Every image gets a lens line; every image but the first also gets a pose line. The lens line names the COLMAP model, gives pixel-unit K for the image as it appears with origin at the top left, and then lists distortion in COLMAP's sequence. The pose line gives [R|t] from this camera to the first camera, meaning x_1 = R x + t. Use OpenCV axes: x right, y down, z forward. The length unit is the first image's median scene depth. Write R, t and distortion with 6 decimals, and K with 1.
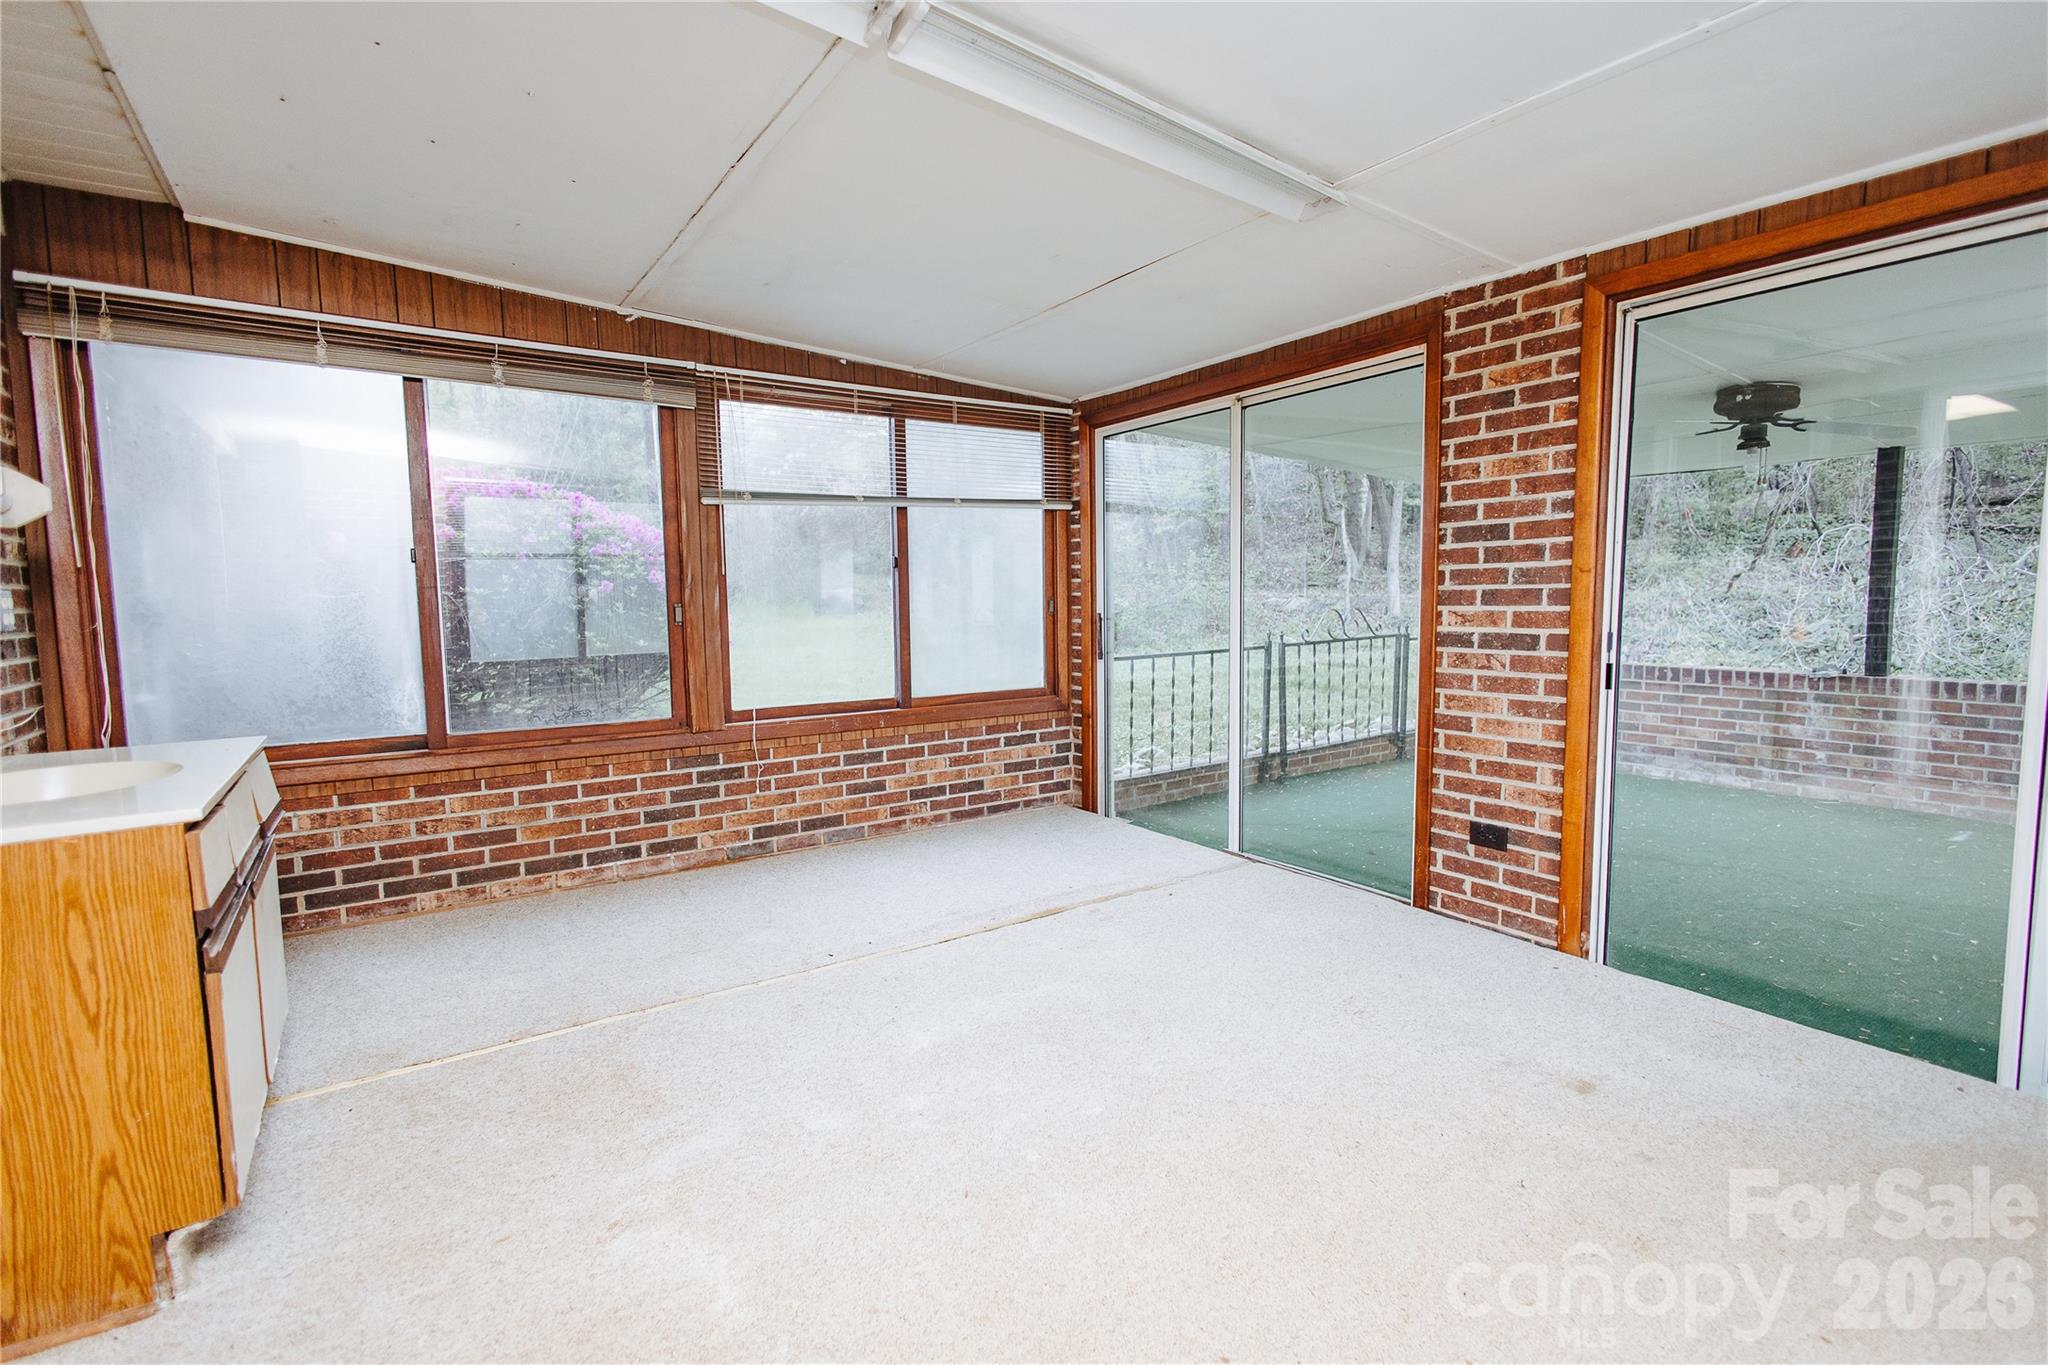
lens RADIAL K [[939.1, 0, 1024.0], [0, 939.1, 682.5], [0, 0, 1]] dist [0.017688, -0.004829]
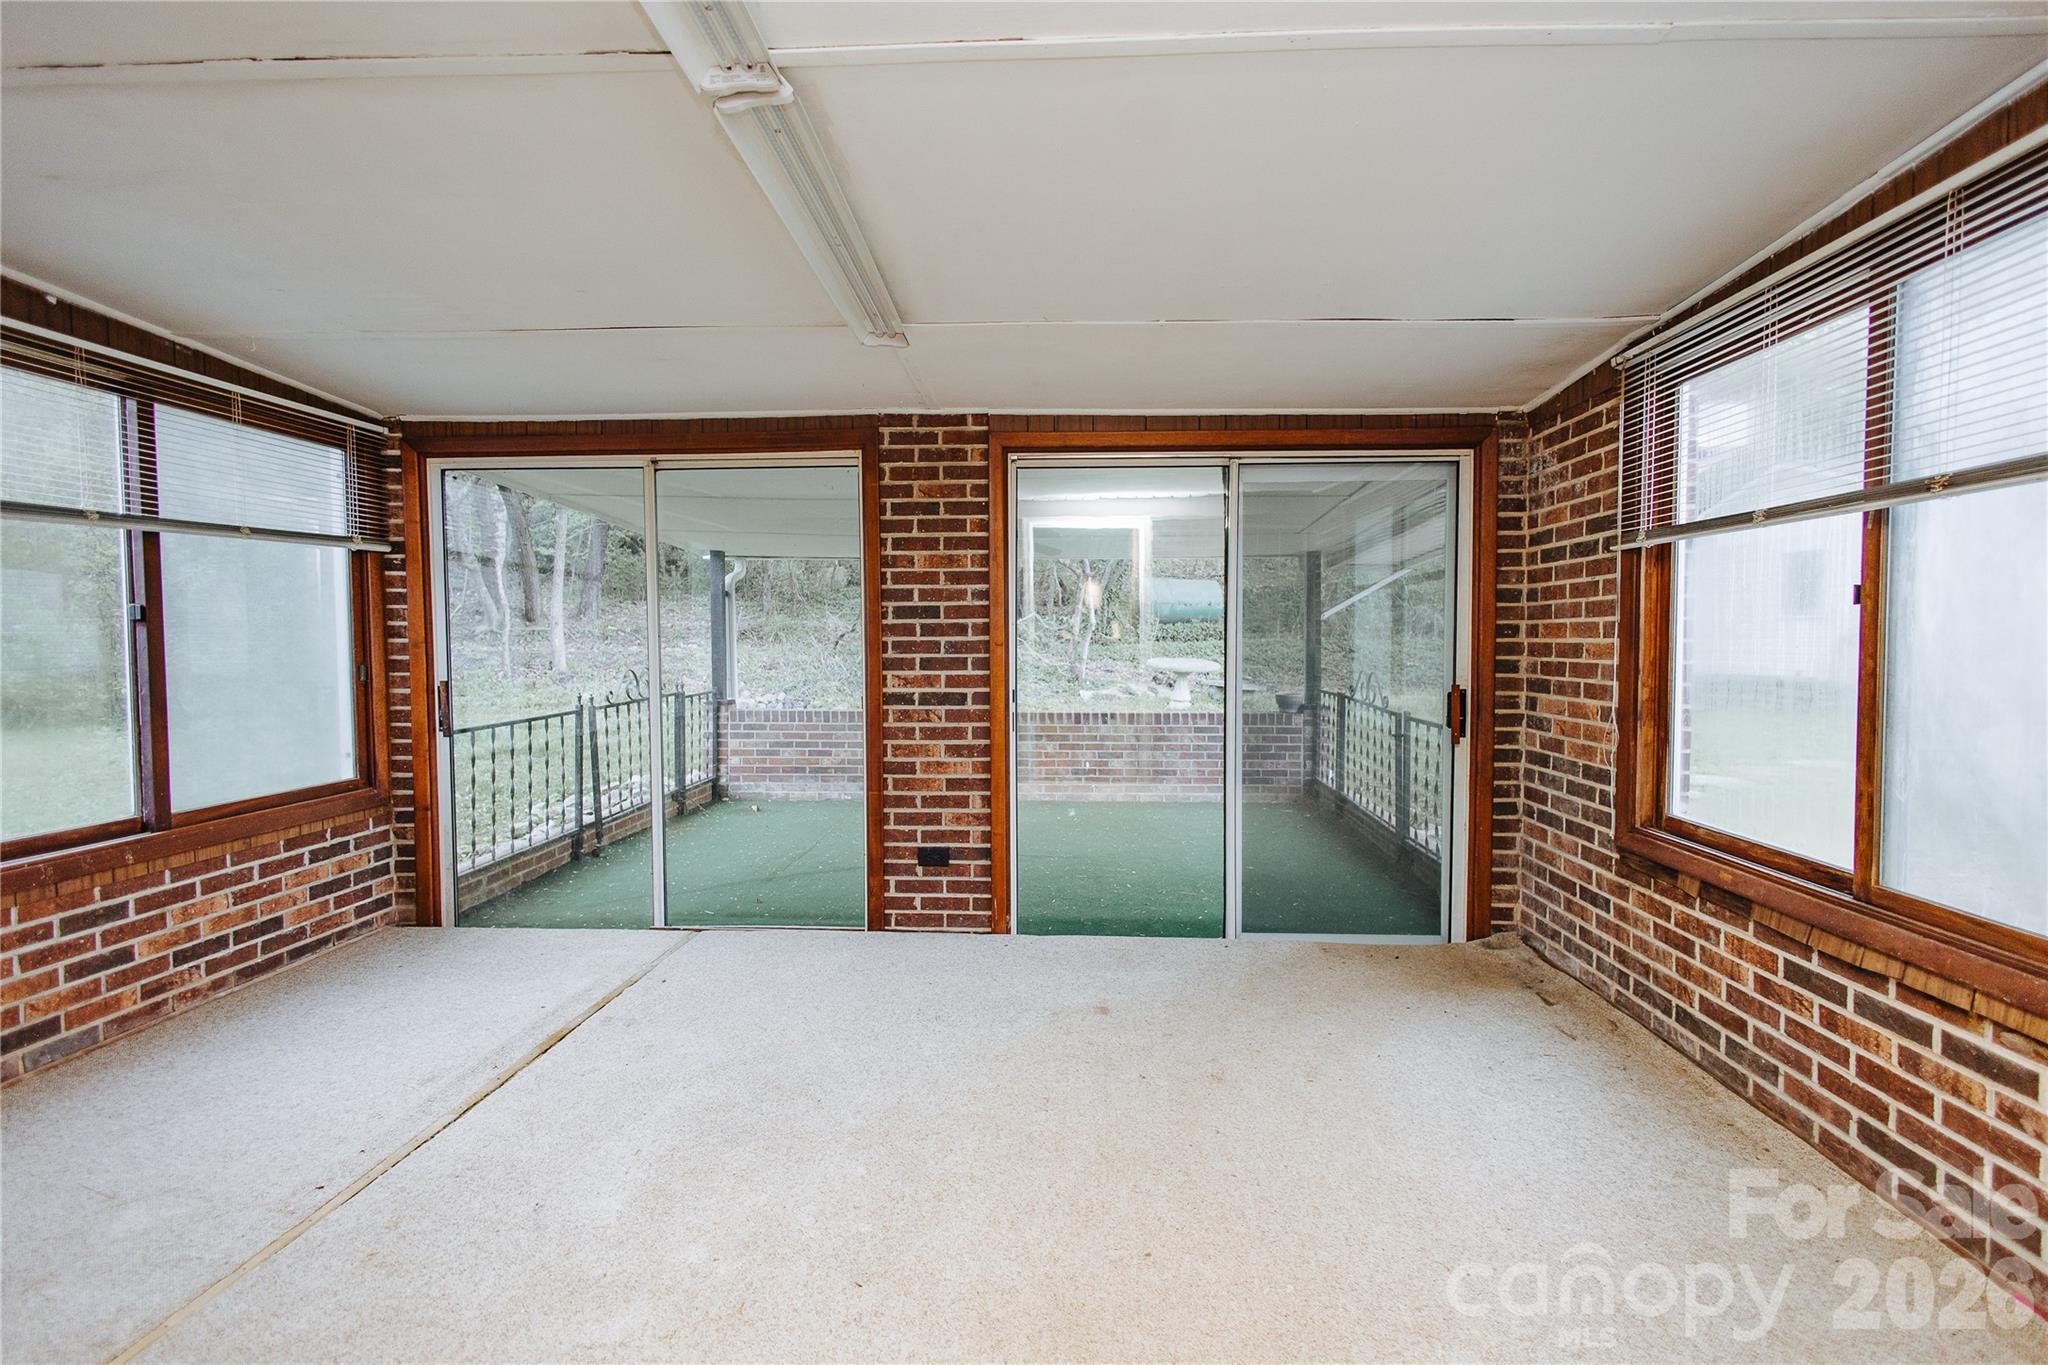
lens RADIAL K [[976.5, 0, 1024.0], [0, 976.5, 682.5], [0, 0, 1]] dist [0.011519, -0.000201]
pose [[0.606519, -0.026193, 0.794637, -0.305137], [0.068843, 0.997434, -0.019668, -0.021400], [-0.792083, 0.066634, 0.606766, 0.080317]]
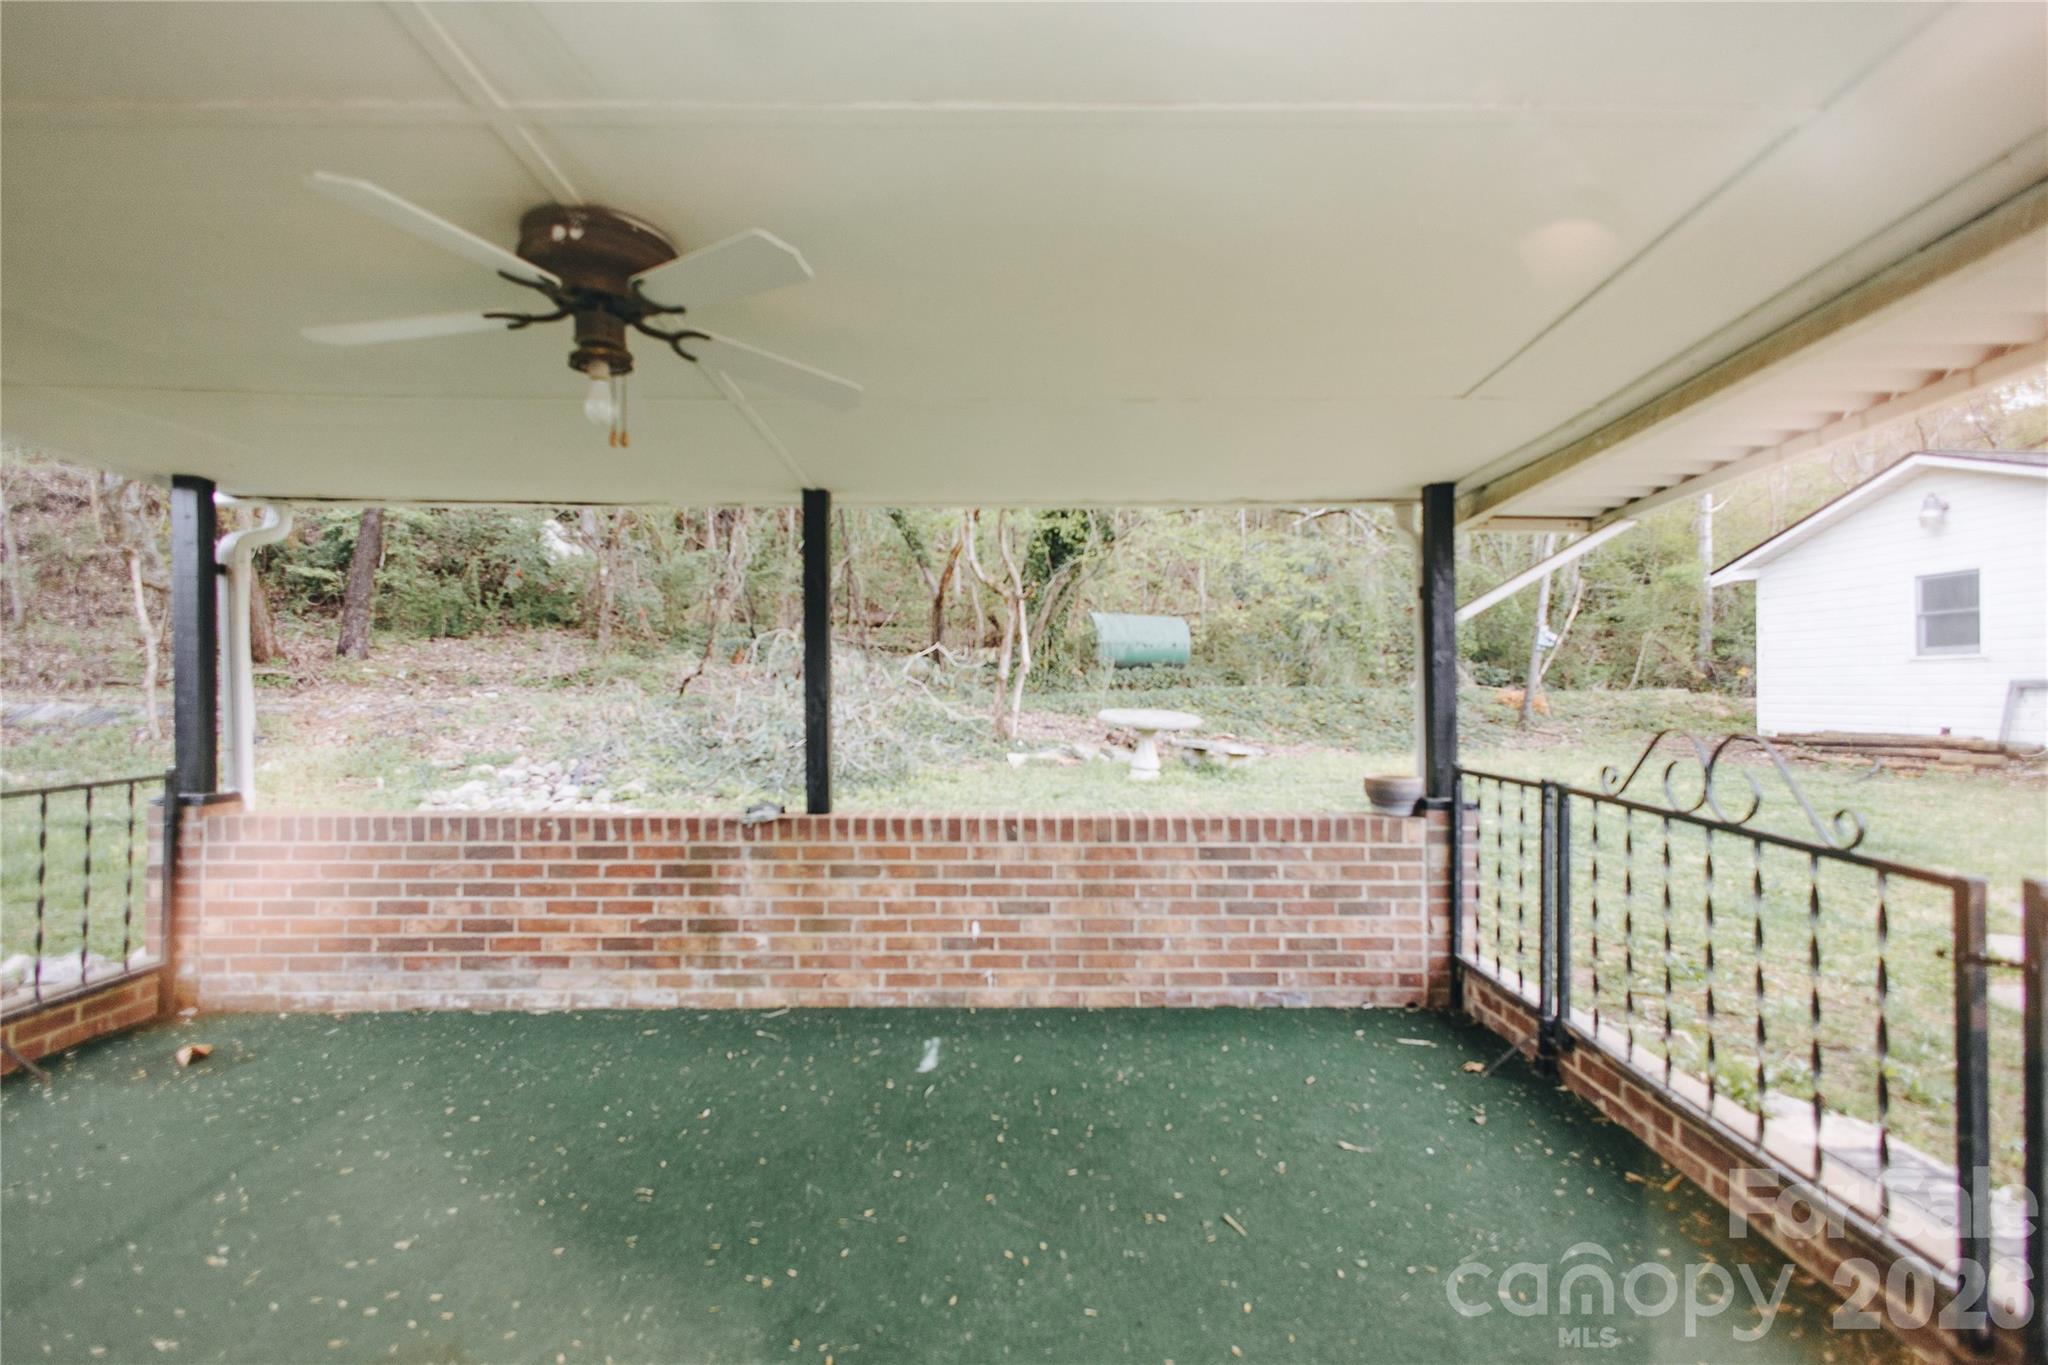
lens RADIAL K [[939.1, 0, 1024.0], [0, 939.1, 682.5], [0, 0, 1]] dist [0.017688, -0.004829]
pose [[0.569059, 0.020106, 0.822051, 0.451306], [0.072636, 0.994564, -0.074607, -0.043708], [-0.819082, 0.102166, 0.564506, 0.520395]]
